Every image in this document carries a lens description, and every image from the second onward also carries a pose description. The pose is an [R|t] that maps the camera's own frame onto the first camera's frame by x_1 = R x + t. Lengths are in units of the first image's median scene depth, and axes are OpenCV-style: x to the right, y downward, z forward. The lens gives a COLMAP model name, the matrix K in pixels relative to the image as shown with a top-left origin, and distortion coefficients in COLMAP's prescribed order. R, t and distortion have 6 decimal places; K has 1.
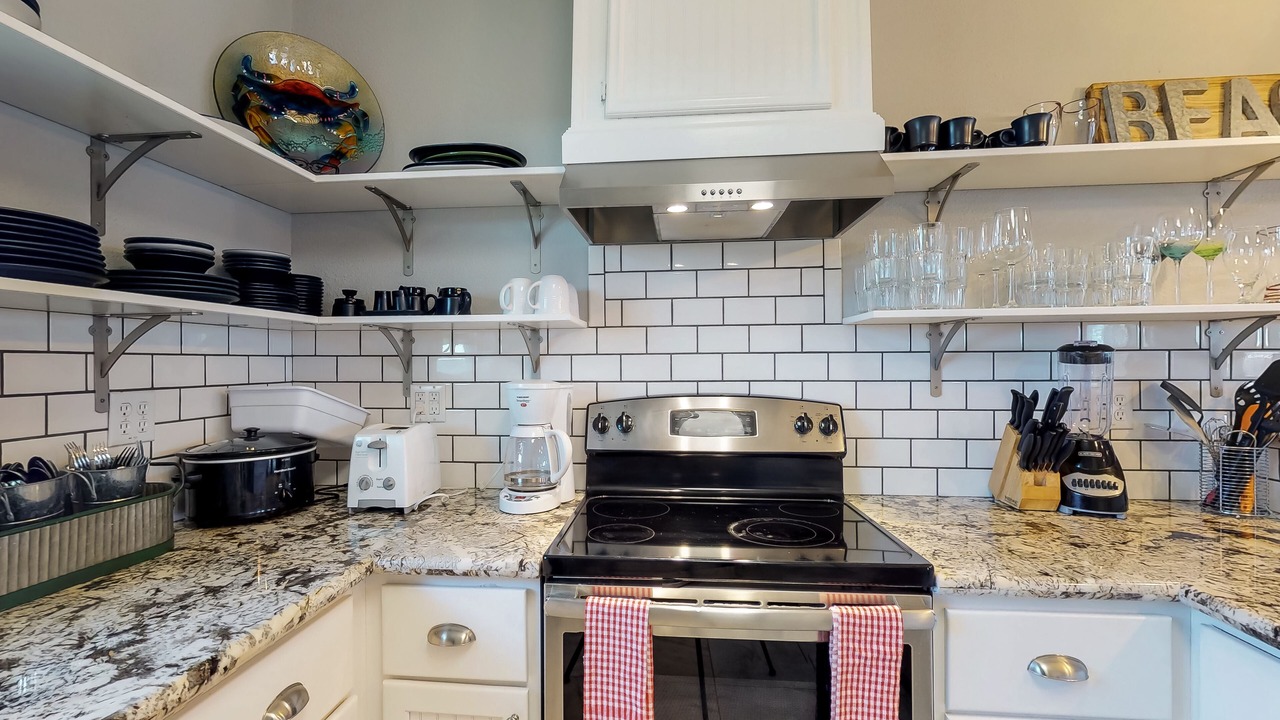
lens RADIAL K [[585.7, 0, 629.3], [0, 585.7, 362.7], [0, 0, 1]] dist [-0.003459, -0.001678]
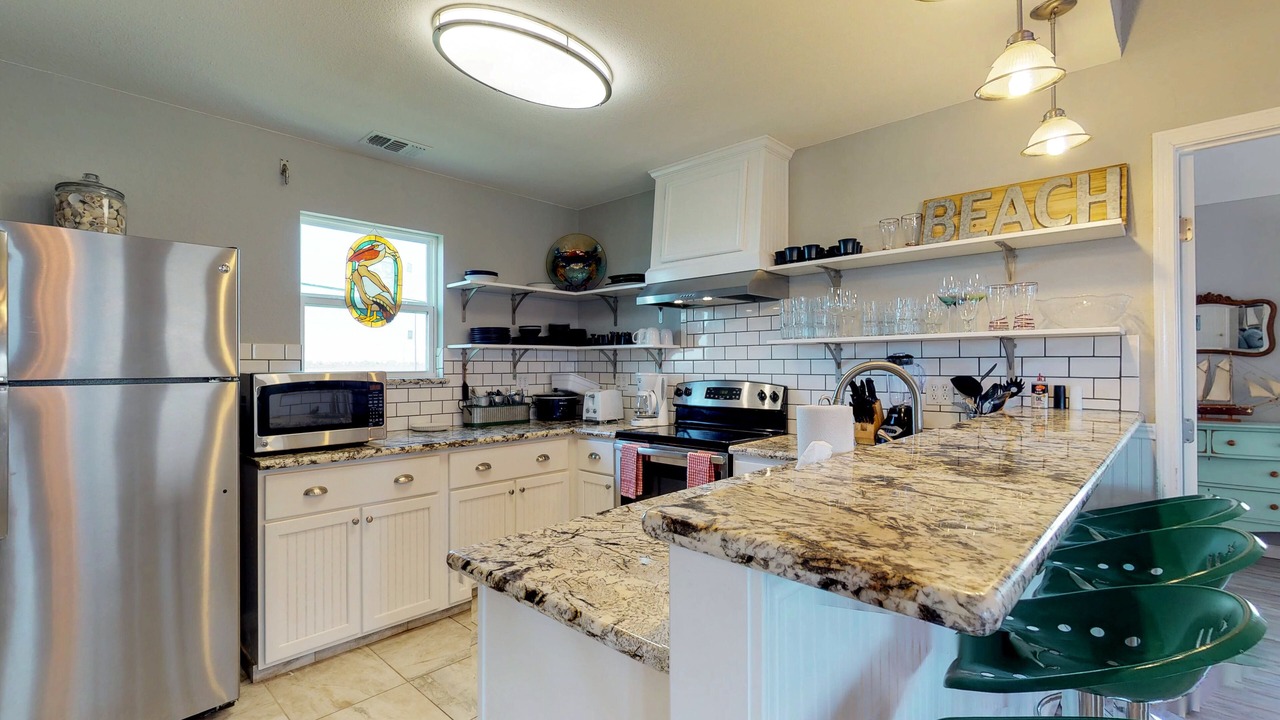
lens RADIAL K [[589.4, 0, 552.5], [0, 589.4, 357.2], [0, 0, 1]] dist [-0.001670, -0.000274]
pose [[0.733725, -0.006149, -0.679419, 1.225916], [-0.000040, 0.999959, -0.009094, -0.008321], [0.679447, 0.006699, 0.733694, -1.044995]]
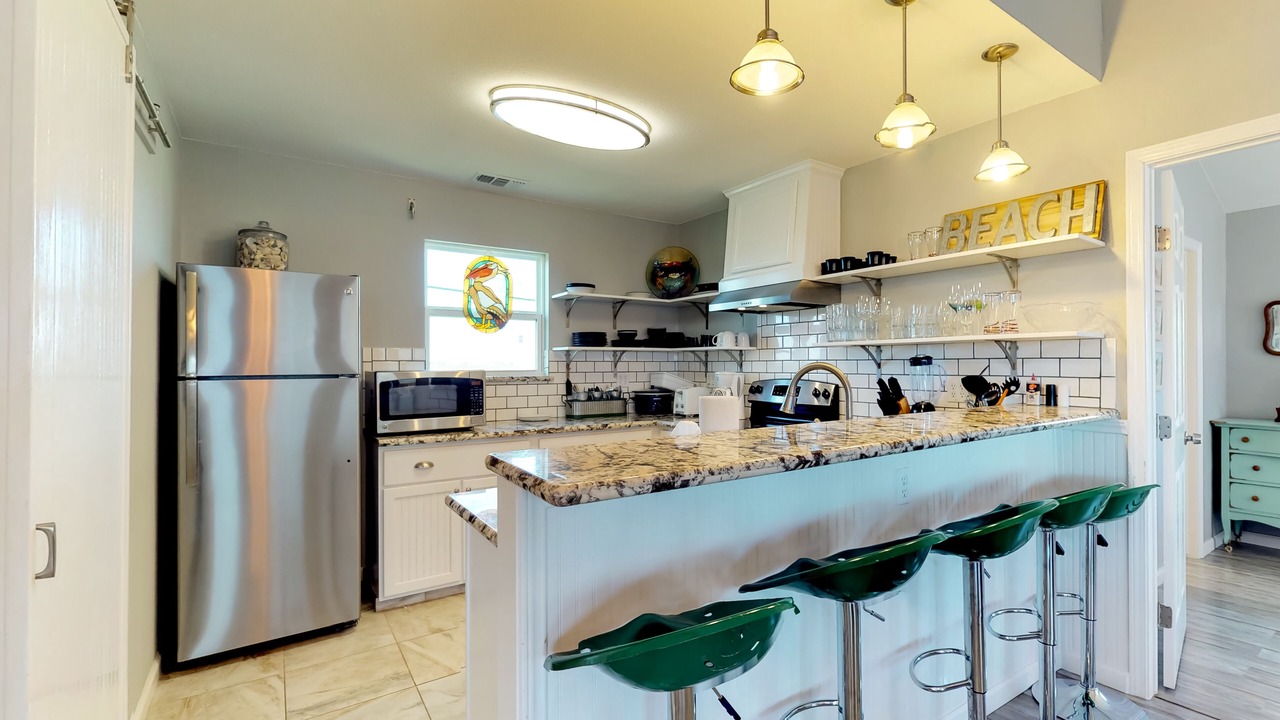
lens RADIAL K [[585.7, 0, 642.7], [0, 585.7, 357.3], [0, 0, 1]] dist [-0.003459, -0.001678]
pose [[0.620422, -0.005876, -0.784246, 1.744118], [0.000194, 0.999973, -0.007339, -0.013678], [0.784268, 0.004401, 0.620406, -0.957551]]
